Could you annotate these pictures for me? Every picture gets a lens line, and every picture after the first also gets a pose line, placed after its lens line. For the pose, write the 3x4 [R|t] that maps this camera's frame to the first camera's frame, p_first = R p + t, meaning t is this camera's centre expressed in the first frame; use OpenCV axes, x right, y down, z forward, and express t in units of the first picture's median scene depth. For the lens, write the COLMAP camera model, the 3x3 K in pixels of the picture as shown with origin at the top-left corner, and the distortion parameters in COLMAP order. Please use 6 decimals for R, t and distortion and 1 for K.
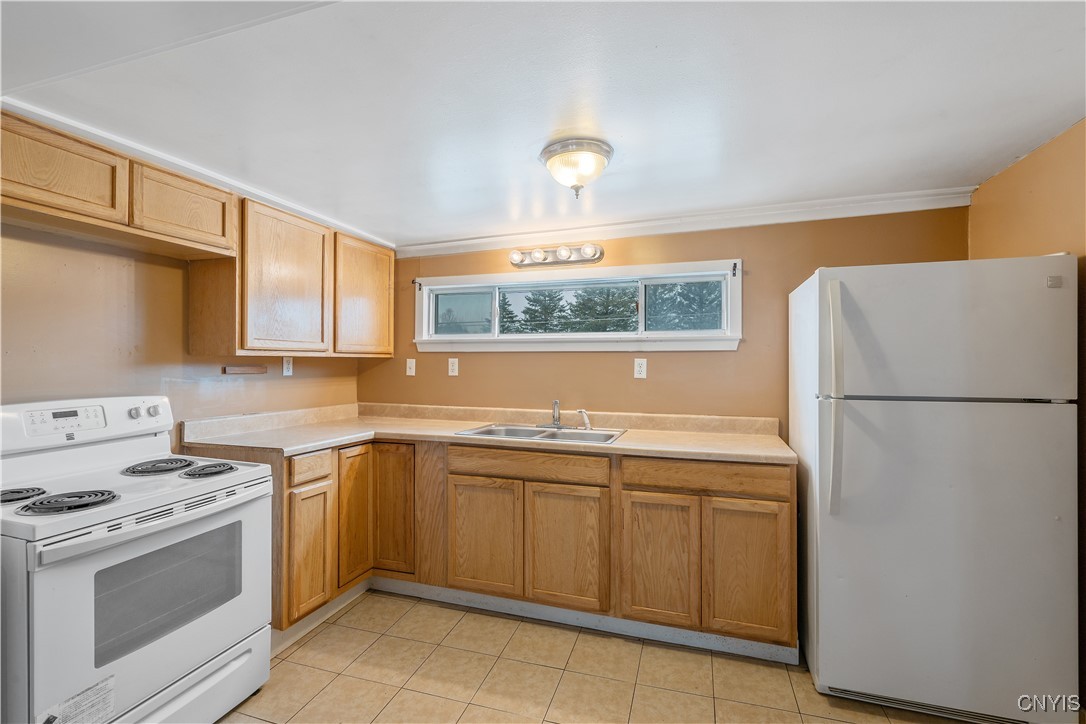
lens RADIAL K [[491.3, 0, 539.2], [0, 491.3, 360.2], [0, 0, 1]] dist [-0.006961, 0.003470]
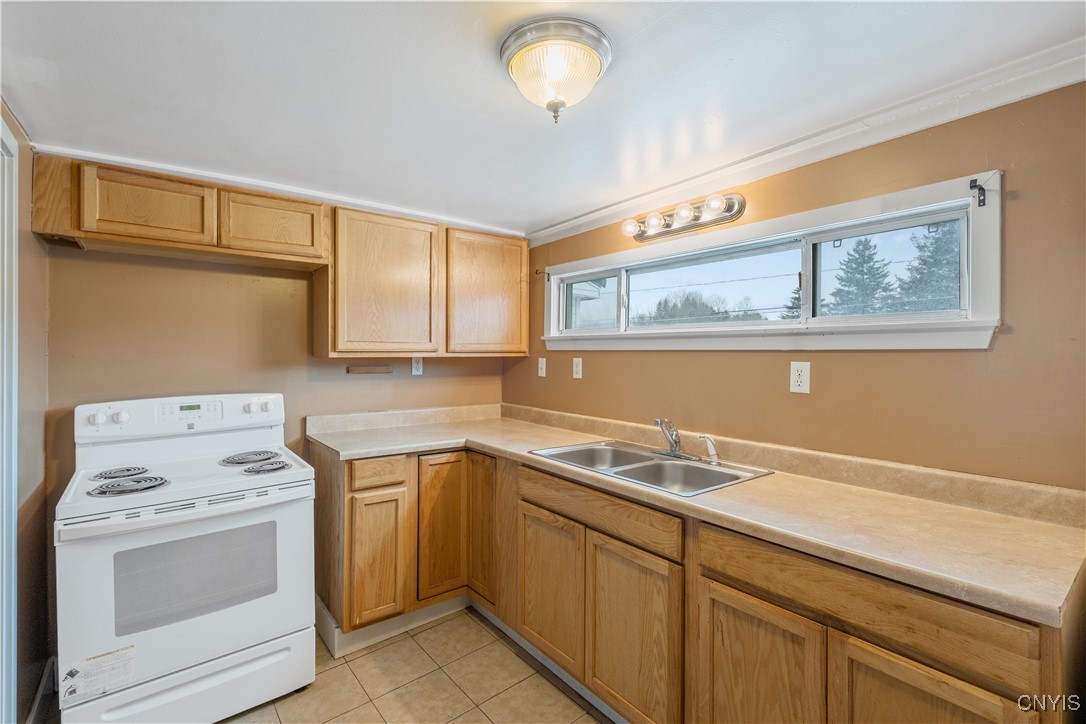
lens RADIAL K [[491.3, 0, 542.8], [0, 491.3, 353.5], [0, 0, 1]] dist [-0.006961, 0.003470]
pose [[0.836523, 0.000488, -0.547932, 0.330618], [0.002339, 0.999987, 0.004462, -0.021021], [0.547927, -0.005014, 0.836511, 0.352594]]
